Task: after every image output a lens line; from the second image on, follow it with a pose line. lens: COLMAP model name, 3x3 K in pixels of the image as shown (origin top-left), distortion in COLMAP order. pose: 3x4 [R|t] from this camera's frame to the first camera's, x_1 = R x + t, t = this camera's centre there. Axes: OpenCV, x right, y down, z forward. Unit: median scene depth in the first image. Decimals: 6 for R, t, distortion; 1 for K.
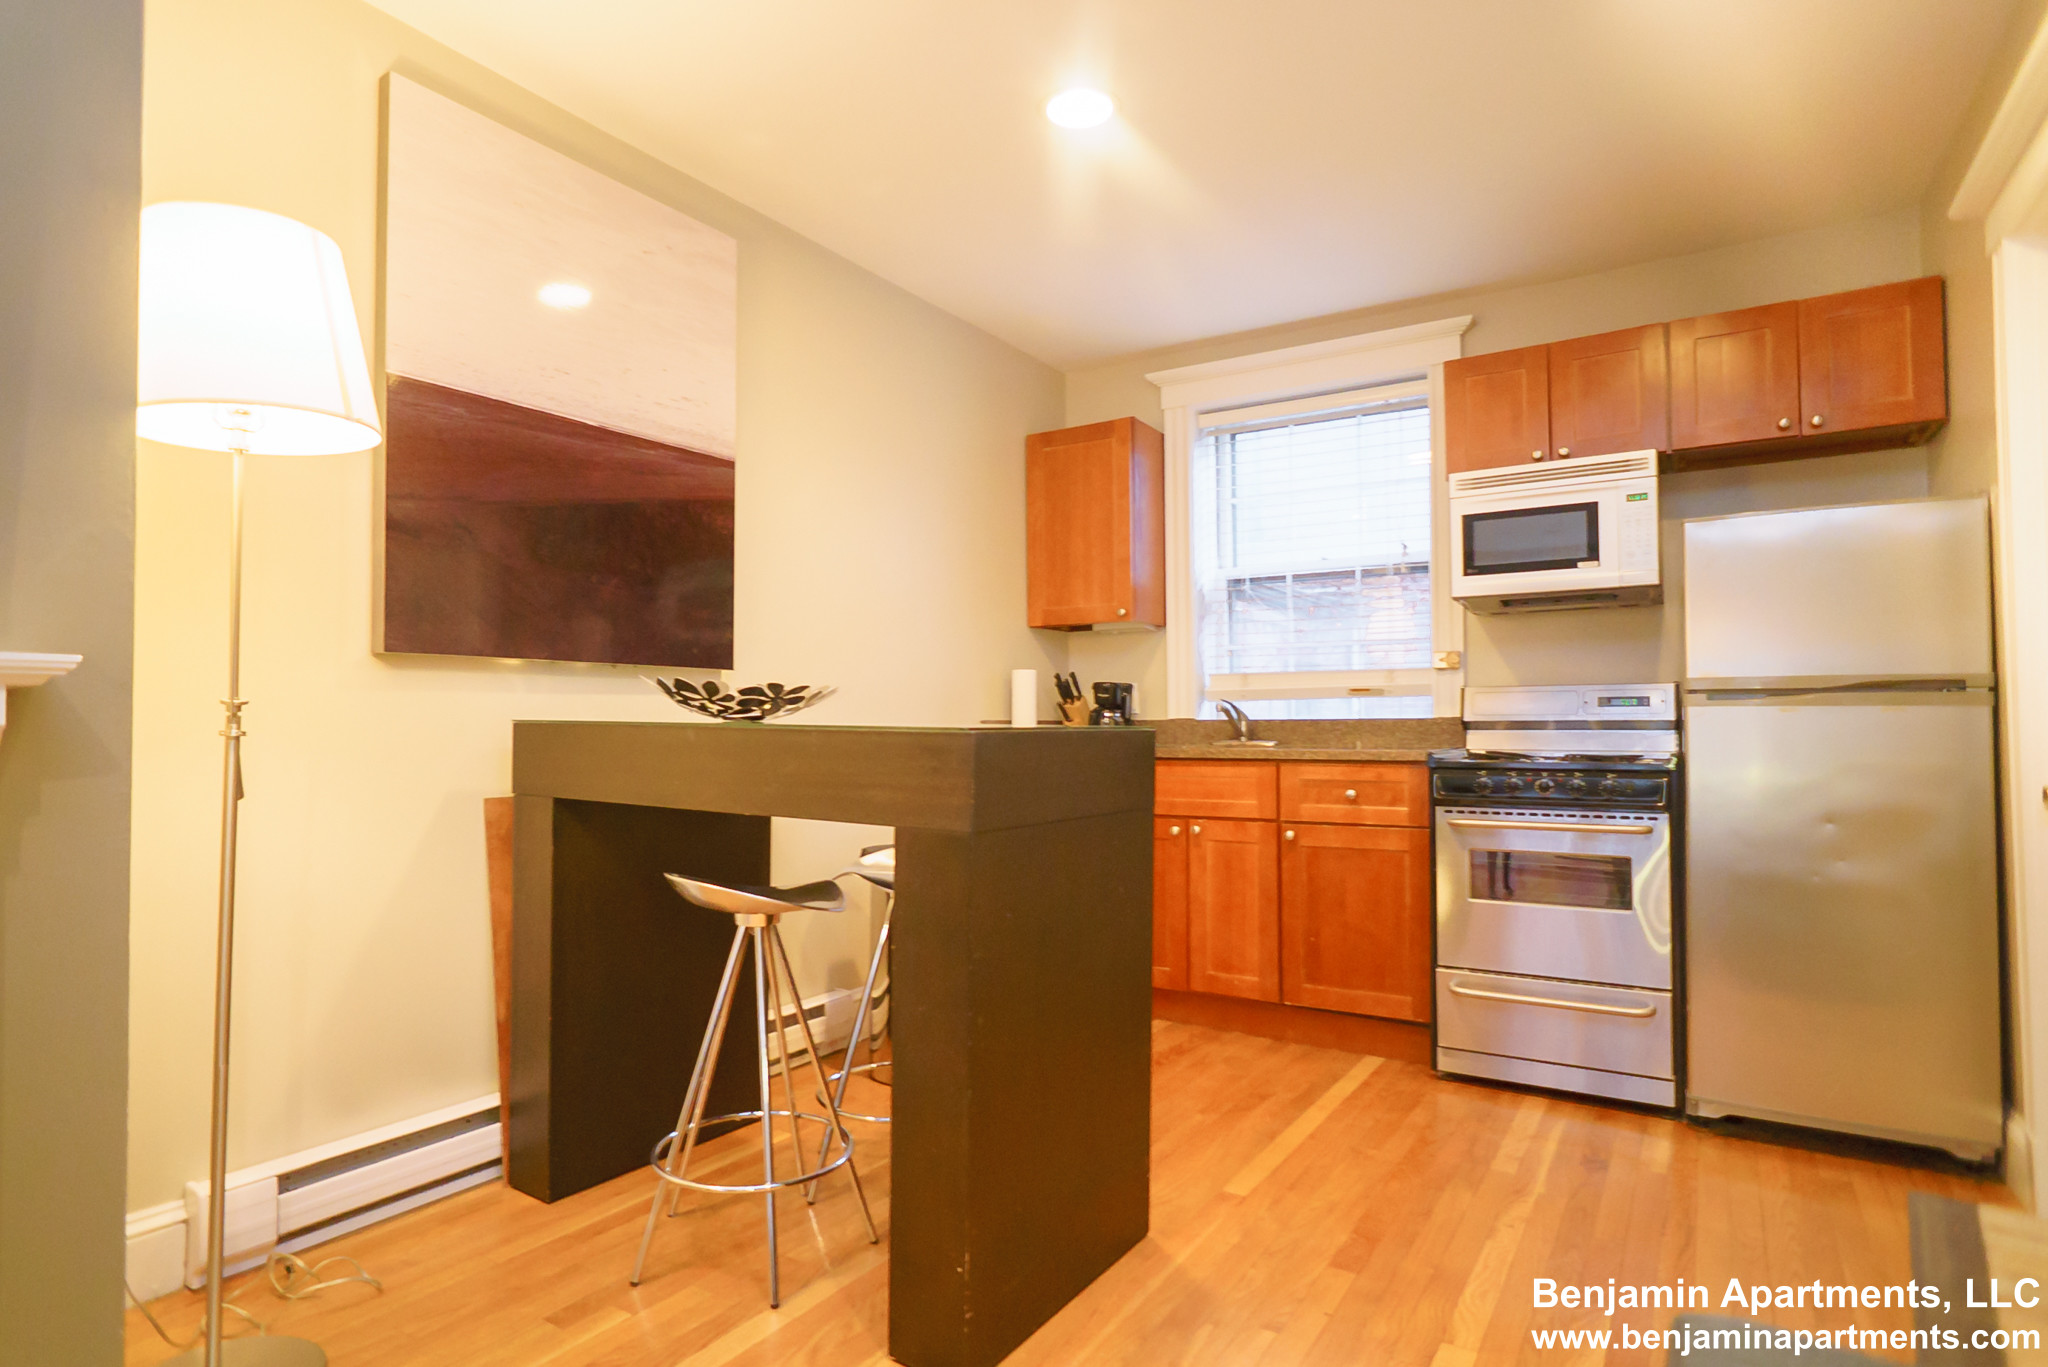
lens RADIAL K [[1059.4, 0, 1027.3], [0, 1059.4, 693.3], [0, 0, 1]] dist [-0.019827, 0.001834]
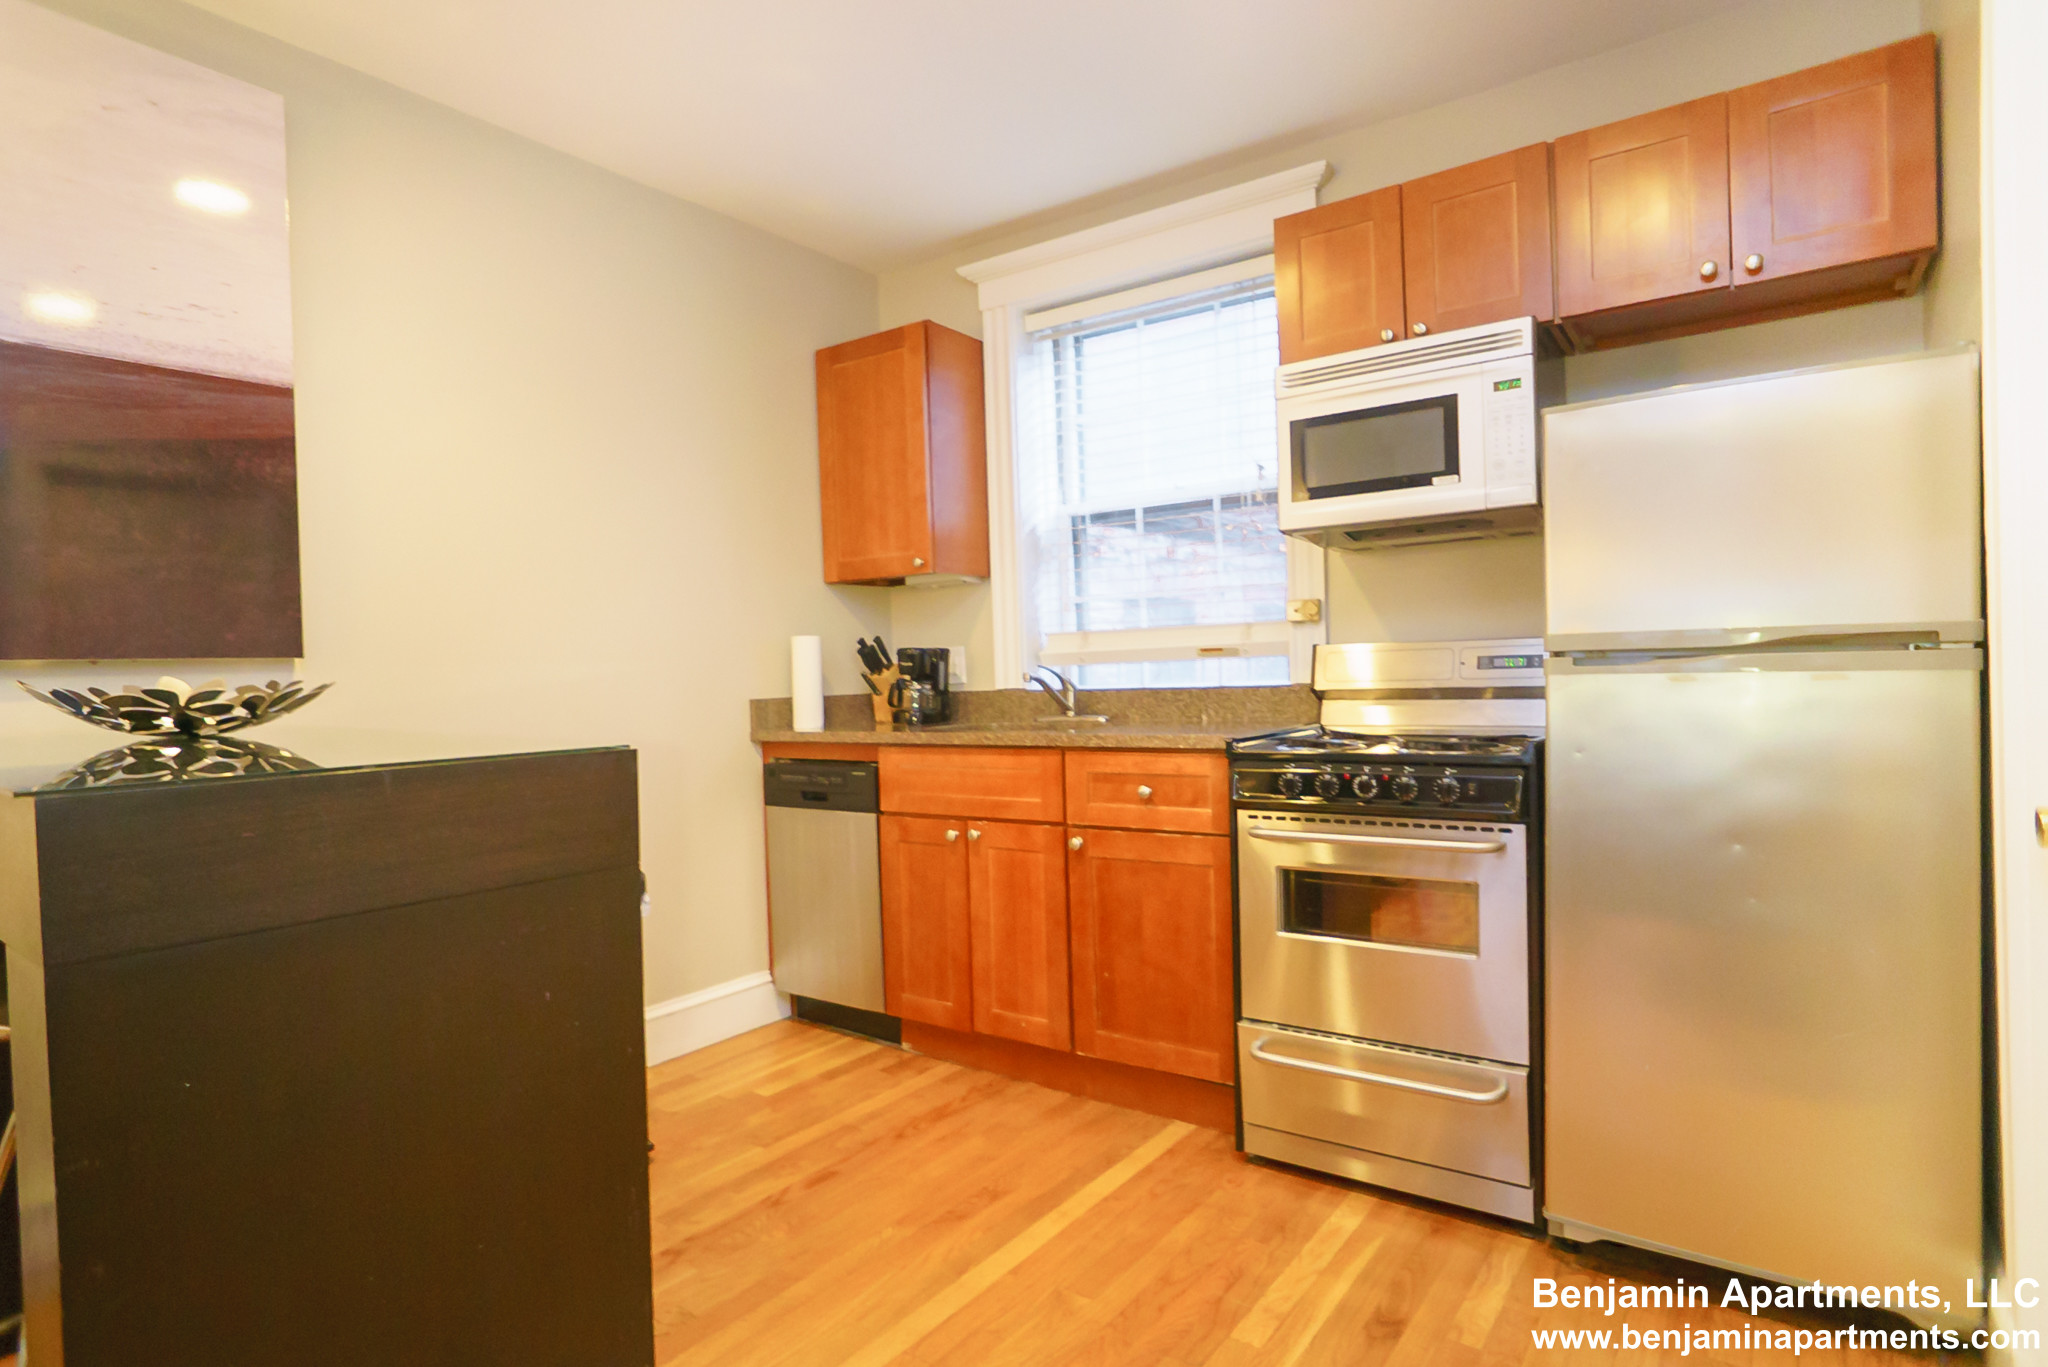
lens RADIAL K [[1059.4, 0, 1027.3], [0, 1059.4, 693.3], [0, 0, 1]] dist [-0.019827, 0.001834]
pose [[0.998134, -0.026106, -0.055193, 0.260519], [0.028903, 0.998305, 0.050507, -0.017538], [0.053781, -0.052008, 0.997197, 0.223382]]
